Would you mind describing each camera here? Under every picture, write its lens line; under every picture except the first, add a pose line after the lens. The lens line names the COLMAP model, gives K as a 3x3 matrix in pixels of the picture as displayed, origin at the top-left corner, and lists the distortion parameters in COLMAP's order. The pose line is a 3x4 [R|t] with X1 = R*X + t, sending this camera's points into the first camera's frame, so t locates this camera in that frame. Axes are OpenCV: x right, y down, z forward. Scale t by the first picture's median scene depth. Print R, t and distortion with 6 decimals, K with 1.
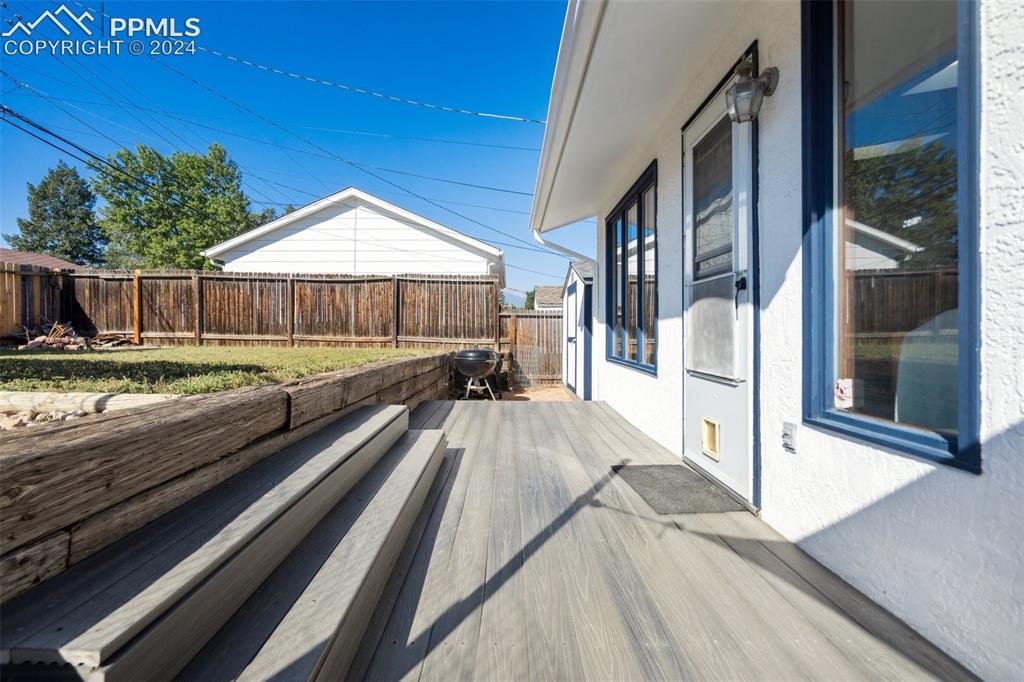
lens RADIAL K [[479.1, 0, 506.8], [0, 479.1, 335.5], [0, 0, 1]] dist [-0.001303, 0.001230]
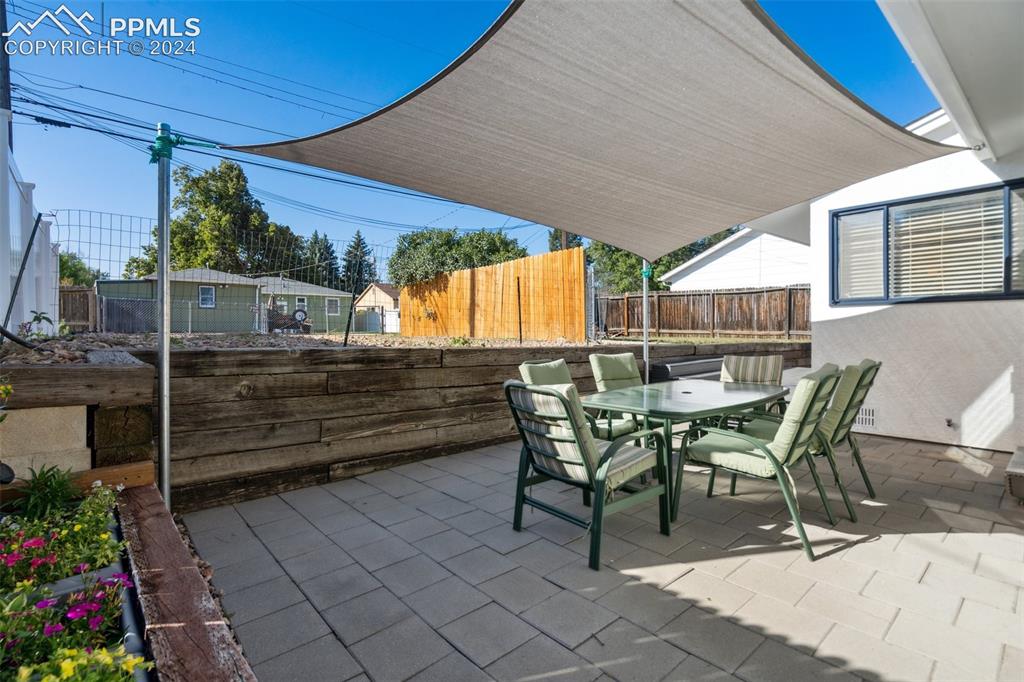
lens RADIAL K [[479.1, 0, 507.4], [0, 479.1, 332.8], [0, 0, 1]] dist [-0.001303, 0.001230]
pose [[0.658189, -0.000350, -0.752852, 0.260925], [0.004429, 0.999984, 0.003407, -0.000857], [0.752839, -0.005576, 0.658181, -0.481674]]
